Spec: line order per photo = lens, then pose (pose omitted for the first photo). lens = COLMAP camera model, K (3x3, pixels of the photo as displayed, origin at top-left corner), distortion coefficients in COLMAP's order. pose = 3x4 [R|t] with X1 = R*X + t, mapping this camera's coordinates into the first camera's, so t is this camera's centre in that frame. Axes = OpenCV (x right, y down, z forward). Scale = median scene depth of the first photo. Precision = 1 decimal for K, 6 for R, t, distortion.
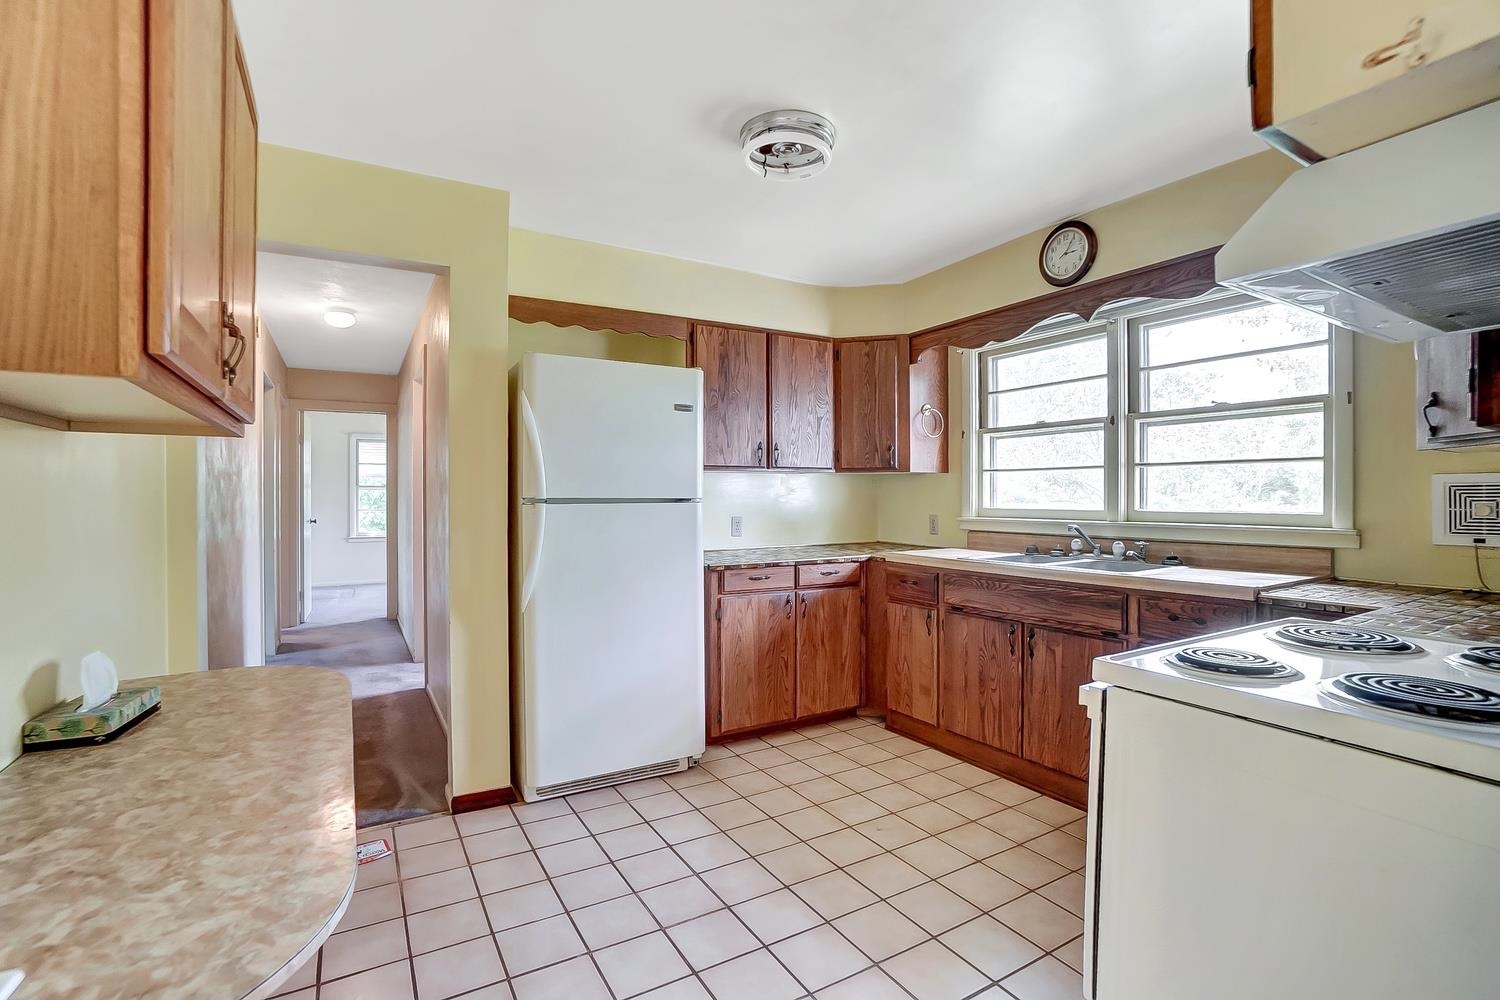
lens RADIAL K [[664.2, 0, 736.0], [0, 664.2, 495.0], [0, 0, 1]] dist [-0.034073, 0.002940]
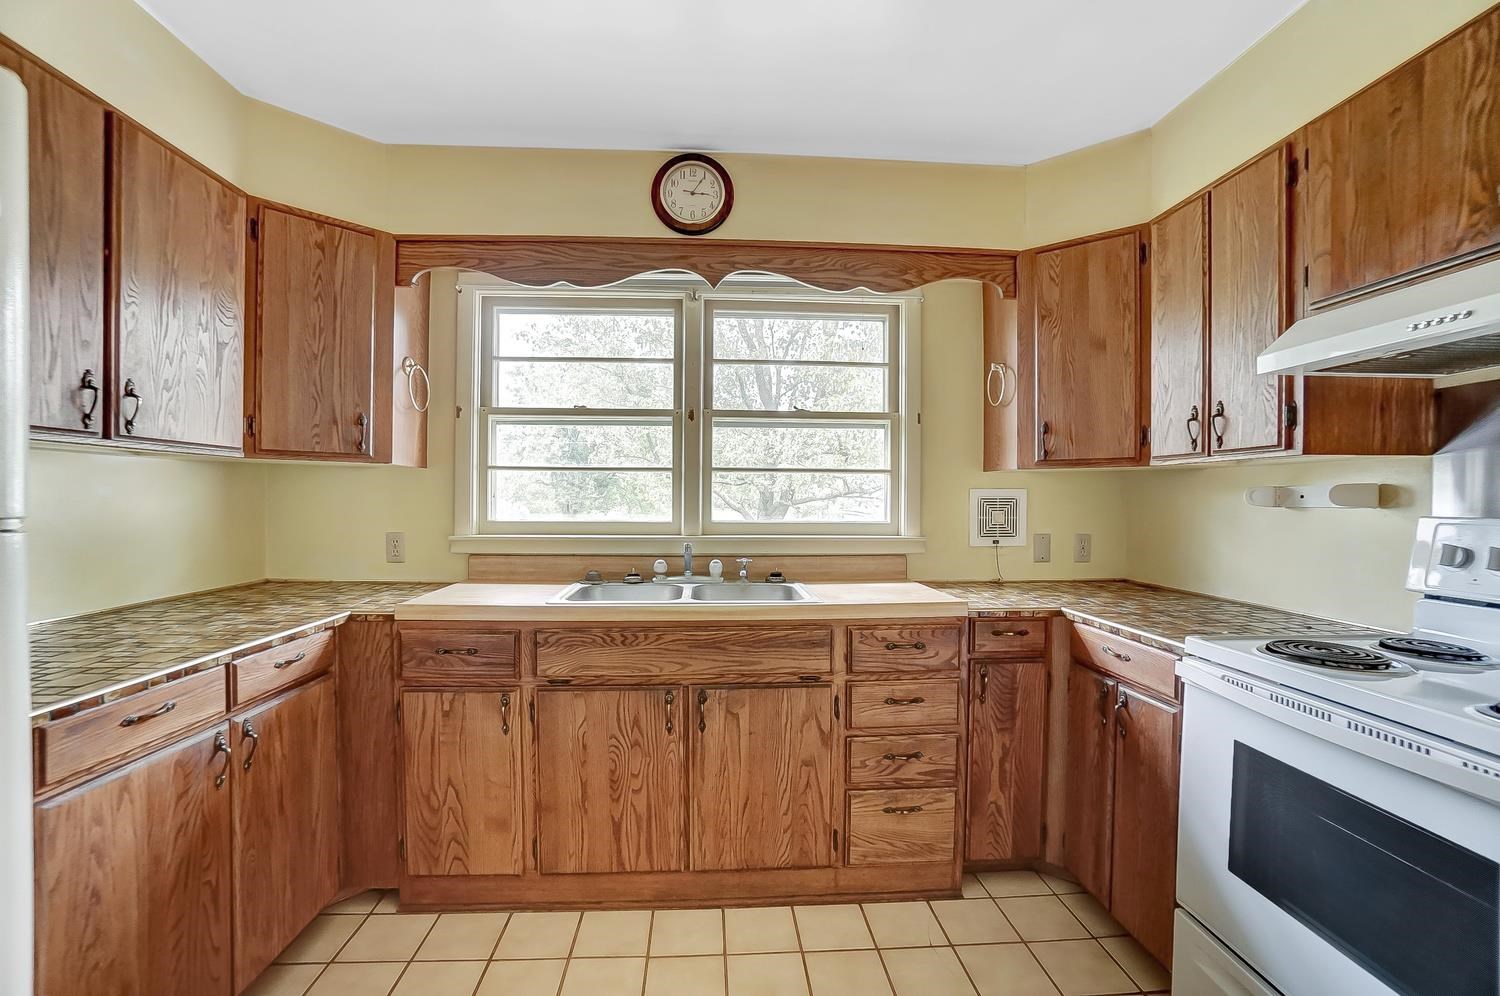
lens RADIAL K [[664.2, 0, 745.0], [0, 664.2, 506.1], [0, 0, 1]] dist [-0.034073, 0.002940]
pose [[0.462698, -0.004593, 0.886504, -0.143350], [-0.008749, 0.999914, 0.009747, -0.005766], [-0.886473, -0.012266, 0.462618, 0.522223]]
